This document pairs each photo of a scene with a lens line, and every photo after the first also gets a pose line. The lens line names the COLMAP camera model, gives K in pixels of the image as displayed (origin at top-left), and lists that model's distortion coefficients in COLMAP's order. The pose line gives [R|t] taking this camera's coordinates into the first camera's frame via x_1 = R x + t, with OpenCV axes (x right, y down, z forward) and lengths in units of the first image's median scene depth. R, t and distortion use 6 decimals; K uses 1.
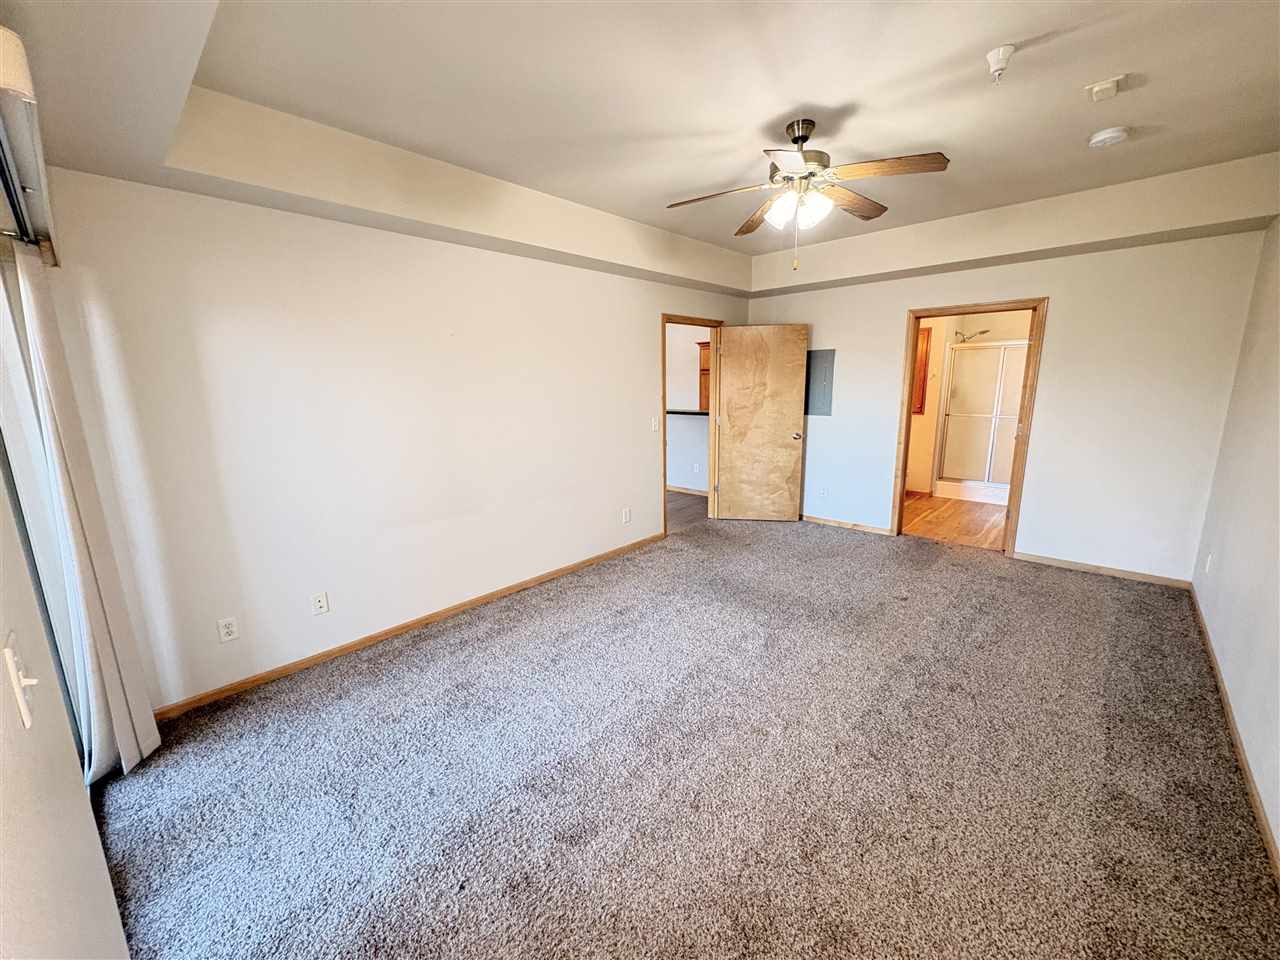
lens RADIAL K [[506.9, 0, 641.0], [0, 506.9, 478.5], [0, 0, 1]] dist [0.000472, 0.000063]
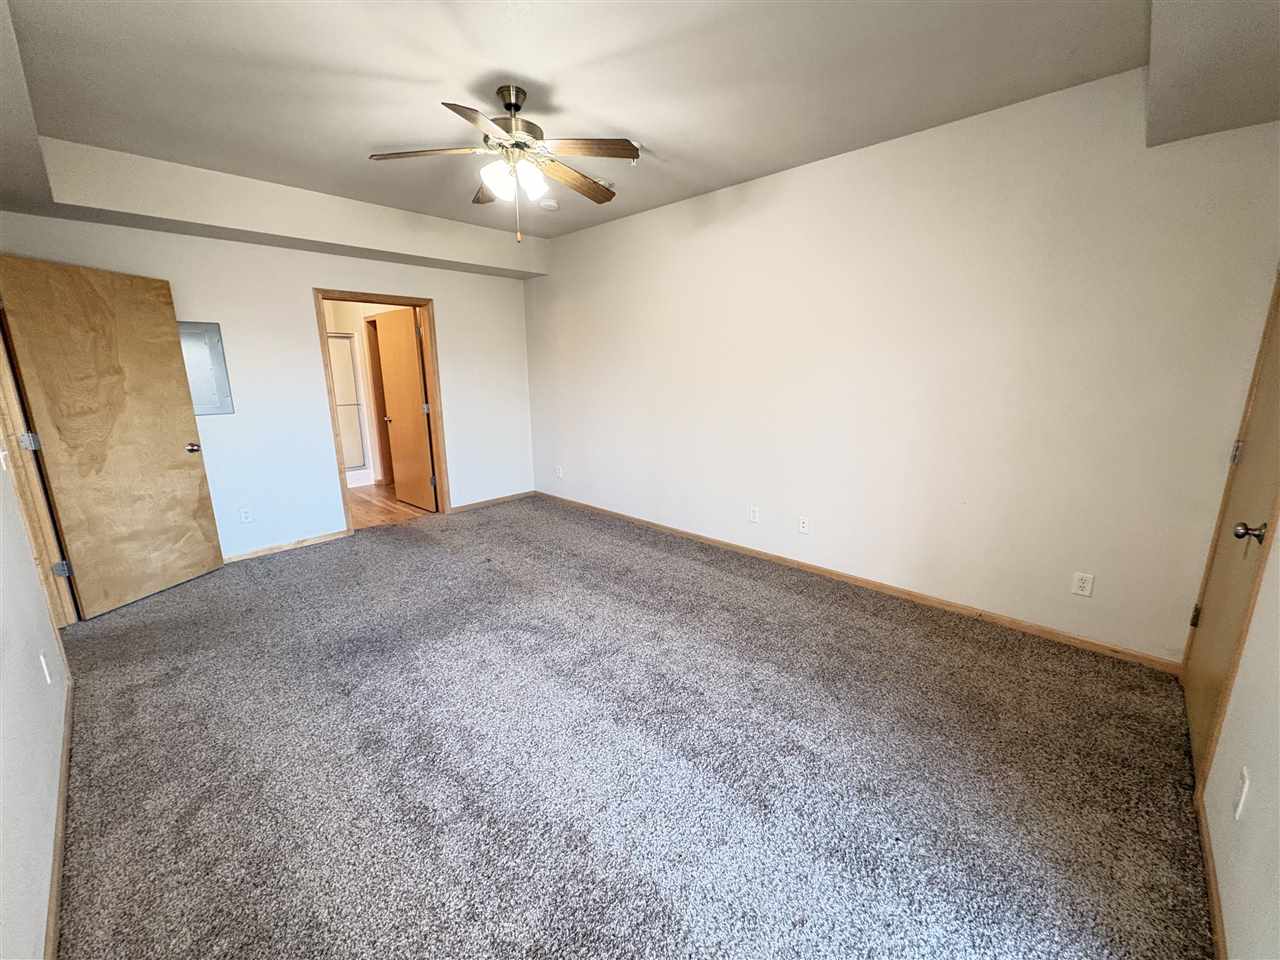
lens RADIAL K [[506.9, 0, 641.0], [0, 506.9, 478.5], [0, 0, 1]] dist [0.000472, 0.000063]
pose [[0.013138, -0.197776, 0.980159, -0.466258], [0.199063, 0.961140, 0.191270, -0.070908], [-0.979899, 0.192600, 0.051997, 0.504124]]
